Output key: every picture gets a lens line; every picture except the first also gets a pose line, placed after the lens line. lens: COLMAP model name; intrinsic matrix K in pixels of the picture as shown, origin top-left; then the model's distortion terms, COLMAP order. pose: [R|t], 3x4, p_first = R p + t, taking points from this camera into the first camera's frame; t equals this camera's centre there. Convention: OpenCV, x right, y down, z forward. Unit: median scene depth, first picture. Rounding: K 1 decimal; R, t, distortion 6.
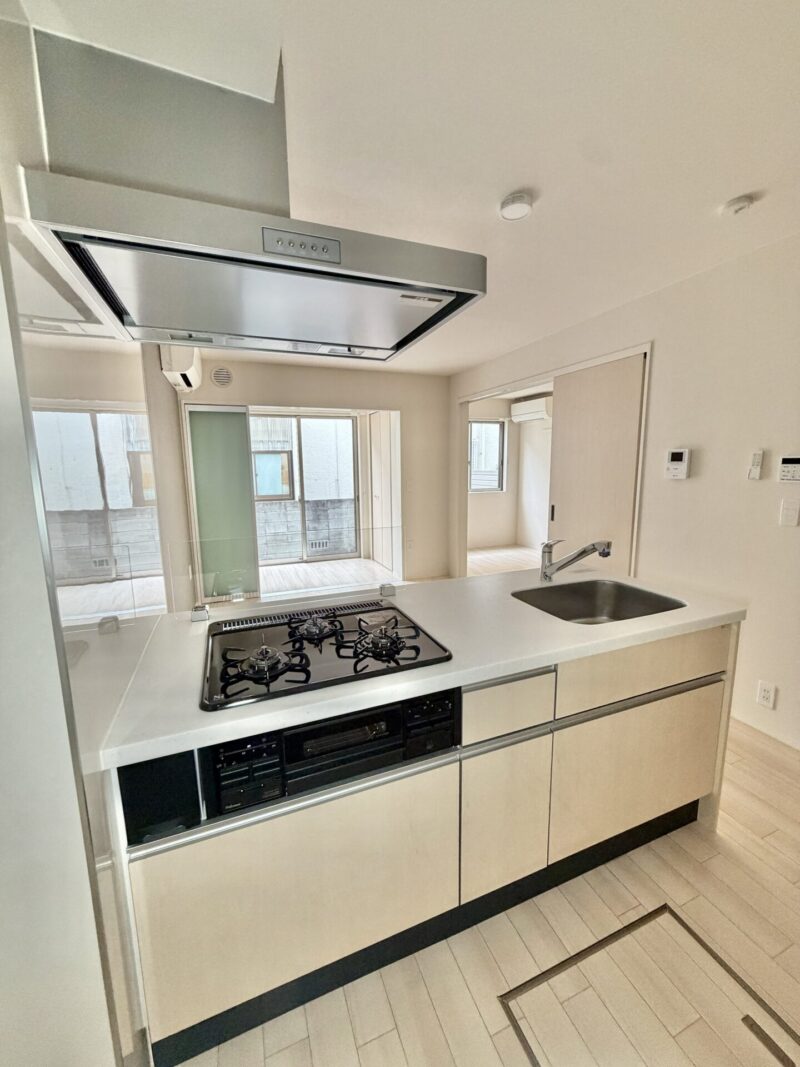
lens RADIAL K [[425.0, 0, 400.8], [0, 425.0, 528.4], [0, 0, 1]] dist [0.000754, 0.000234]
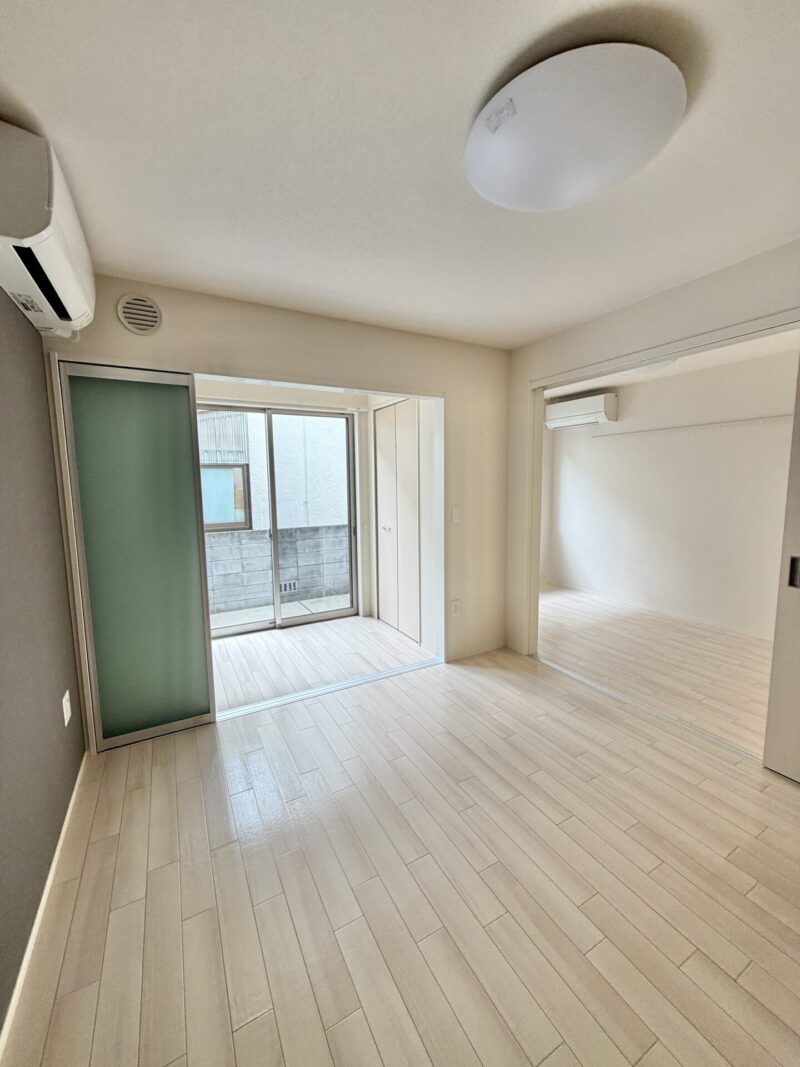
lens RADIAL K [[425.0, 0, 400.8], [0, 425.0, 528.4], [0, 0, 1]] dist [0.000754, 0.000234]
pose [[0.991668, -0.013715, 0.128090, -0.112433], [0.019030, 0.999004, -0.040358, -0.043817], [-0.127409, 0.042460, 0.990941, 0.291739]]
